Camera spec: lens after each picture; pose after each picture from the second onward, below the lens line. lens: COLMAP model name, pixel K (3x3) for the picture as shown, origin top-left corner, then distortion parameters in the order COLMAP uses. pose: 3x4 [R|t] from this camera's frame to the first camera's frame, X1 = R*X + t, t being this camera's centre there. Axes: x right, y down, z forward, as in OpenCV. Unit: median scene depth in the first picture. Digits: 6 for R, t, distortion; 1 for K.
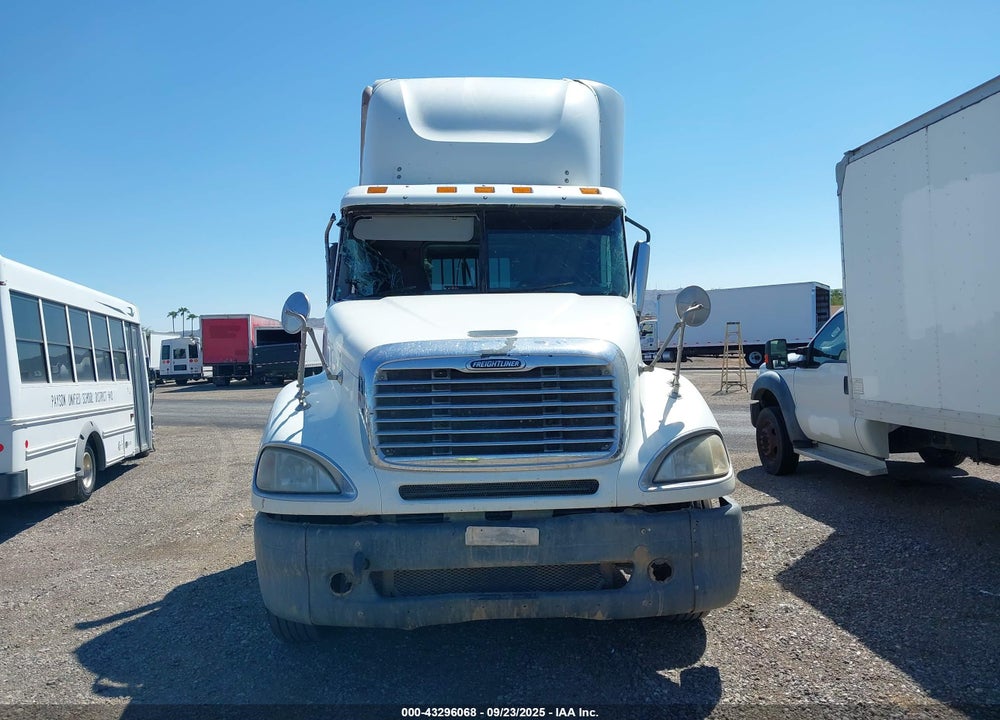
lens RADIAL K [[789.5, 0, 493.0], [0, 789.5, 344.6], [0, 0, 1]] dist [0.072085, -0.131592]
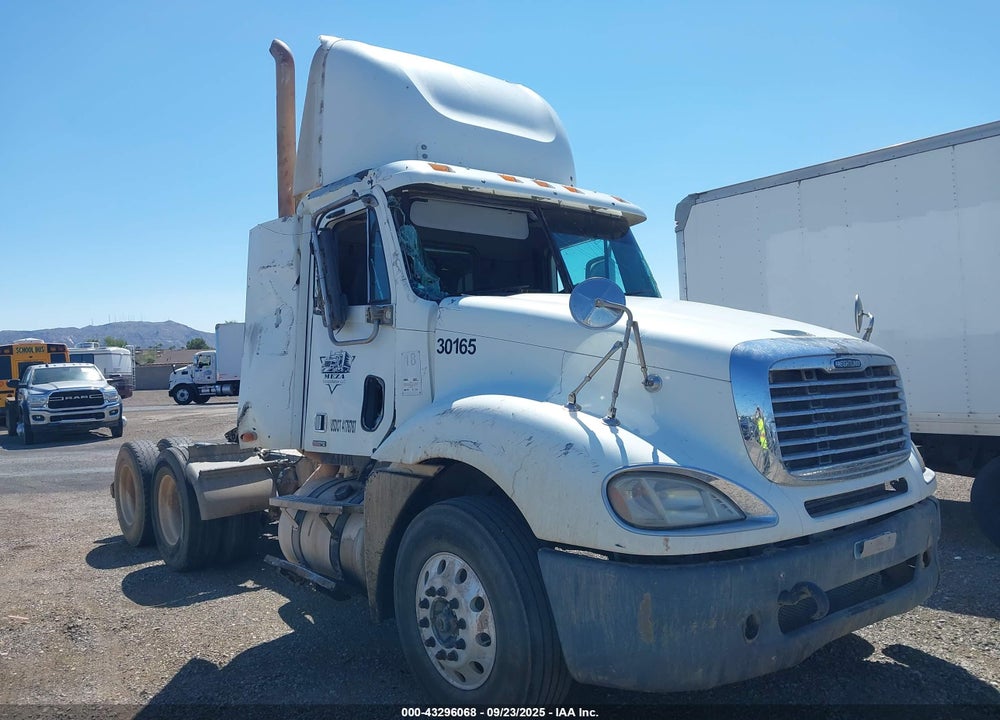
lens RADIAL K [[784.8, 0, 497.4], [0, 784.8, 356.6], [0, 0, 1]] dist [0.031034, -0.040177]
pose [[0.813945, 0.002698, 0.580936, -0.881565], [0.013809, 0.999617, -0.023990, 0.033014], [-0.580778, 0.027548, 0.813596, 0.472874]]
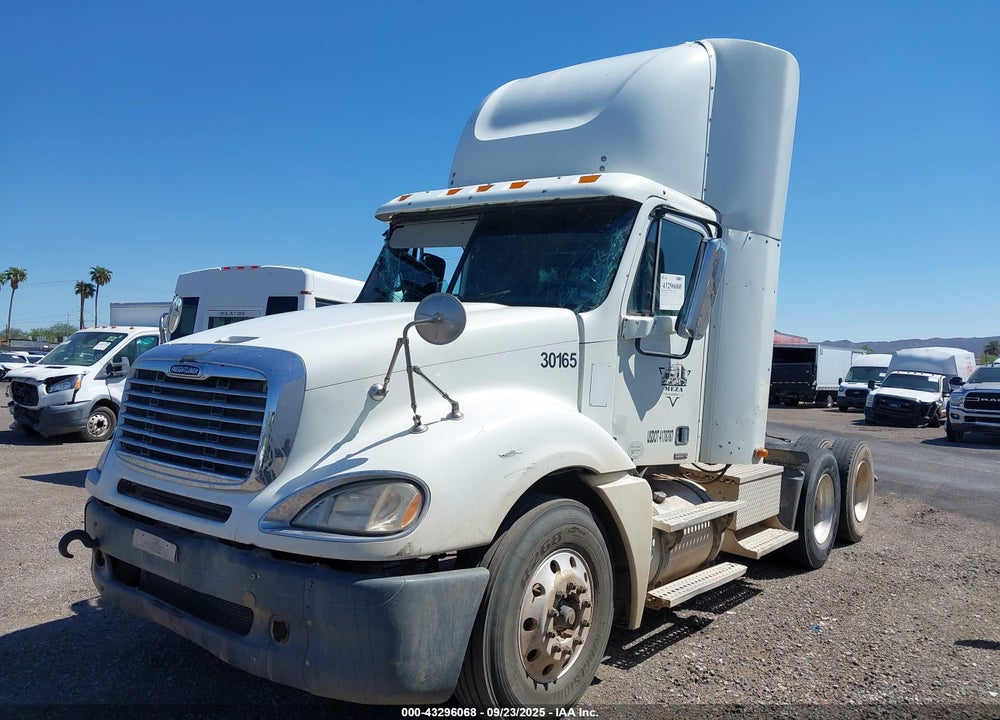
lens RADIAL K [[796.9, 0, 495.9], [0, 796.9, 357.4], [0, 0, 1]] dist [0.058097, -0.111143]
pose [[0.756488, 0.059006, -0.651341, 0.925697], [-0.061713, 0.997918, 0.018728, -0.033127], [0.651090, 0.026029, 0.758554, 0.499605]]
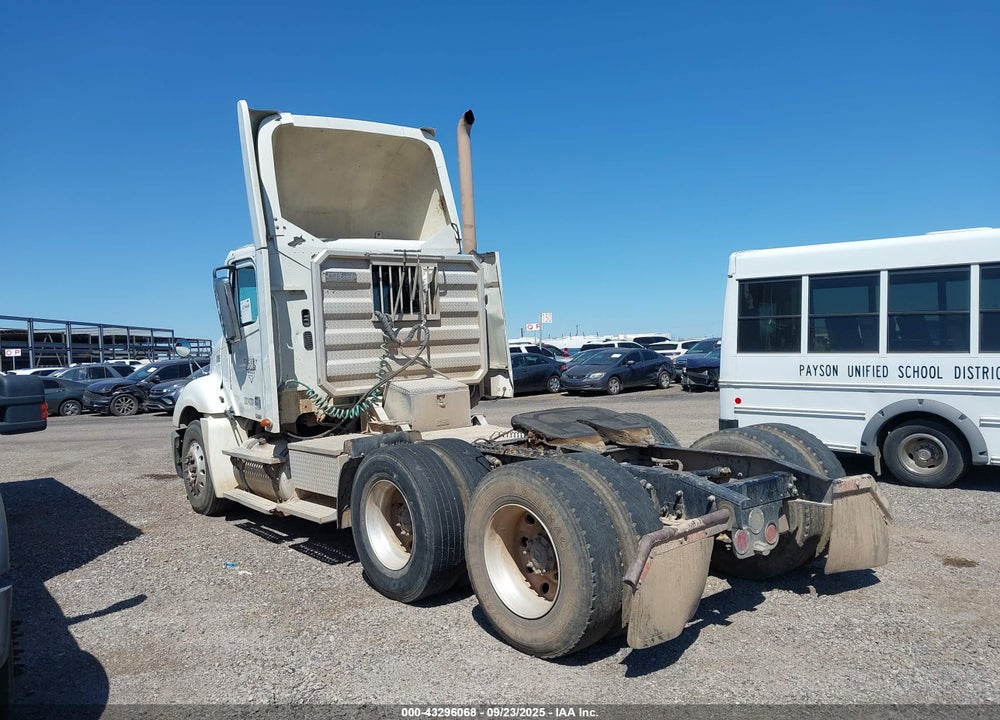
lens RADIAL K [[778.0, 0, 500.0], [0, 778.0, 360.0], [0, 0, 1]] dist [0.063755, -0.105579]
pose [[-0.810002, 0.072464, -0.581932, 0.956223], [0.068272, 0.997241, 0.029150, -0.021107], [0.582439, -0.016118, -0.812715, 4.030563]]
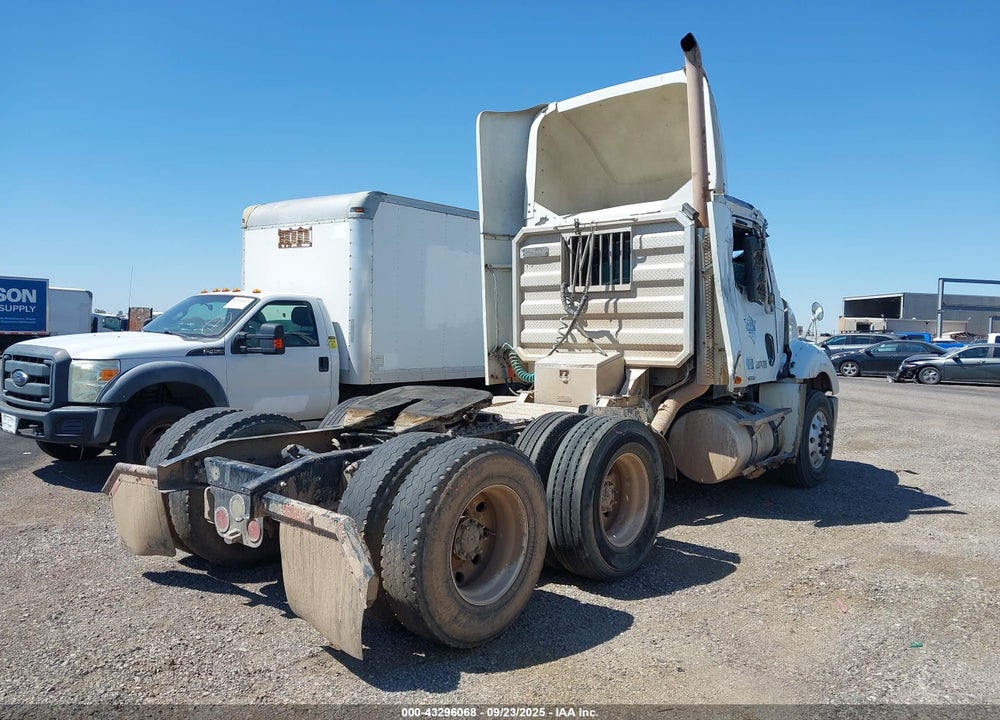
lens RADIAL K [[796.9, 0, 495.9], [0, 796.9, 357.4], [0, 0, 1]] dist [0.058097, -0.111143]
pose [[-0.727138, -0.004336, 0.686478, -1.435795], [0.003856, 0.999938, 0.010399, 0.068682], [-0.686481, 0.010208, -0.727077, 3.845117]]
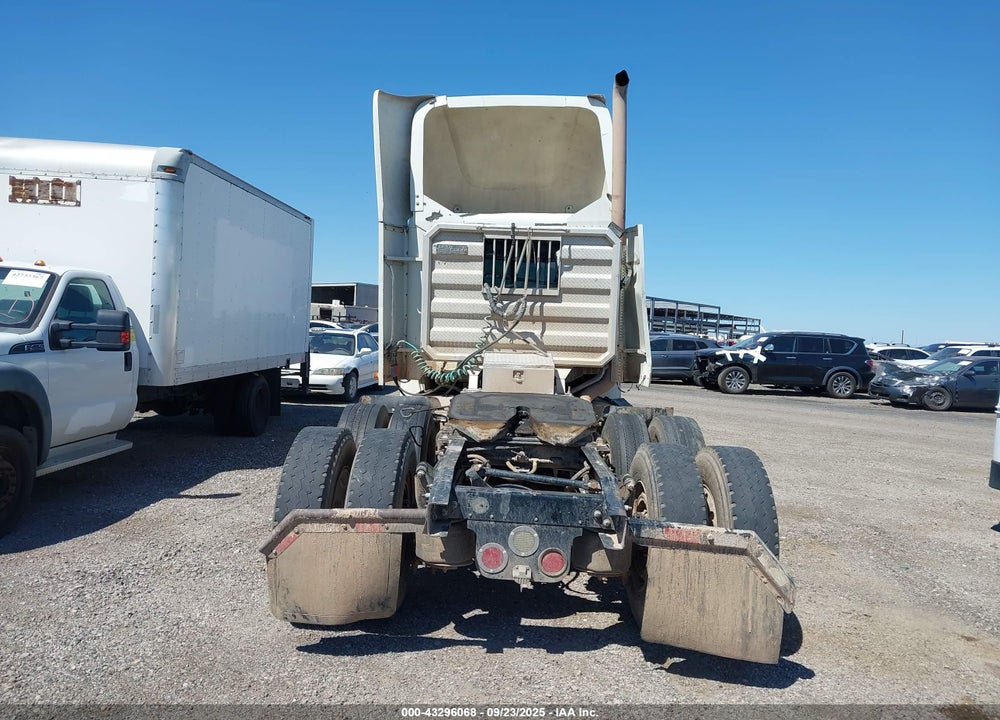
lens RADIAL K [[796.9, 0, 495.9], [0, 796.9, 357.4], [0, 0, 1]] dist [0.058097, -0.111143]
pose [[-0.996512, -0.018669, 0.081334, -0.247909], [-0.016236, 0.999403, 0.030481, 0.024050], [-0.081855, 0.029054, -0.996221, 4.344219]]
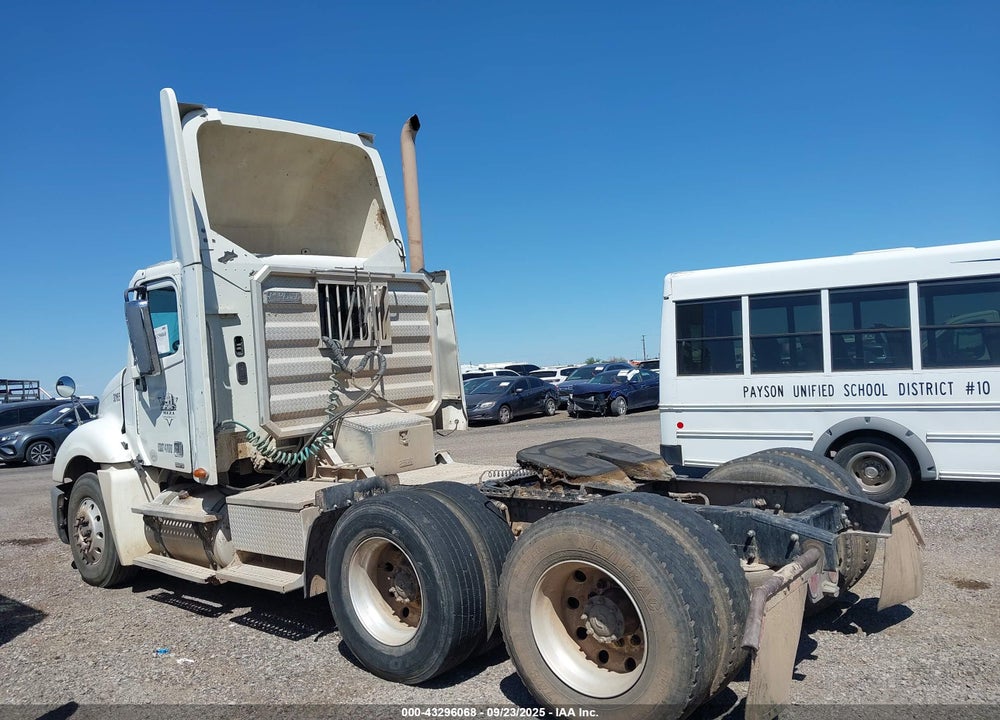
lens RADIAL K [[784.8, 0, 497.4], [0, 784.8, 356.6], [0, 0, 1]] dist [0.031034, -0.040177]
pose [[-0.692264, 0.063391, -0.718855, 1.037281], [0.091310, 0.995823, -0.000117, -0.031356], [0.715845, -0.065720, -0.695160, 3.683585]]
